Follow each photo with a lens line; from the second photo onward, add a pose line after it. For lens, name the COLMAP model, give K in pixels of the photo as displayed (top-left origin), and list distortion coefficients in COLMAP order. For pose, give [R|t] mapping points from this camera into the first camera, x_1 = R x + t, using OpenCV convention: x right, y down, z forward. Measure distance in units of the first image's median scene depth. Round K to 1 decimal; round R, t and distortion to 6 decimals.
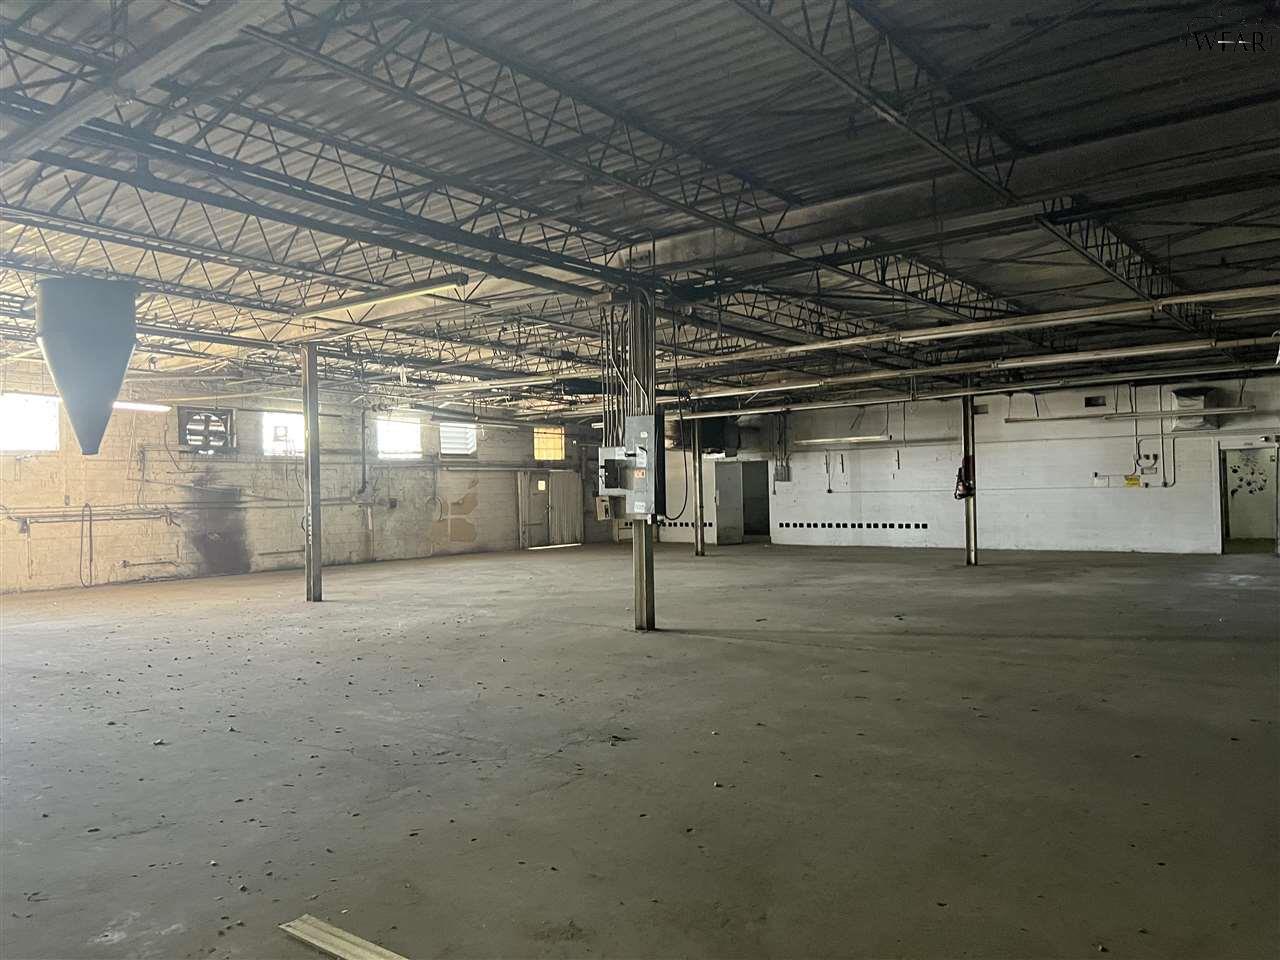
lens RADIAL K [[936.2, 0, 646.6], [0, 936.2, 482.1], [0, 0, 1]] dist [0.013392, -0.034349]
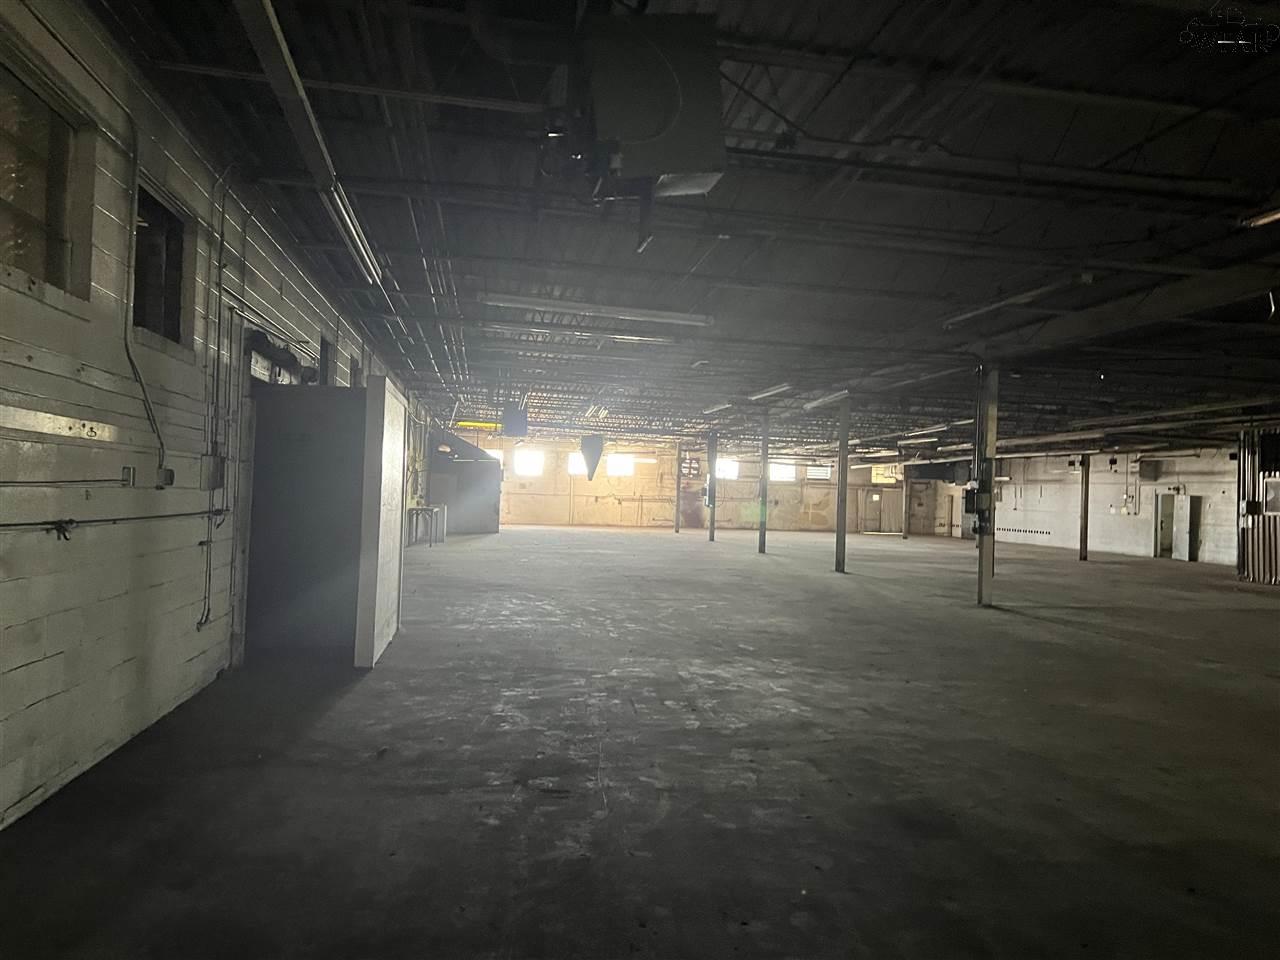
lens RADIAL K [[936.2, 0, 638.3], [0, 936.2, 477.7], [0, 0, 1]] dist [0.013392, -0.034349]
pose [[0.729364, 0.033434, -0.683308, 0.885433], [-0.040938, 0.999148, 0.005190, -0.028615], [0.682900, 0.024188, 0.730111, -0.685691]]
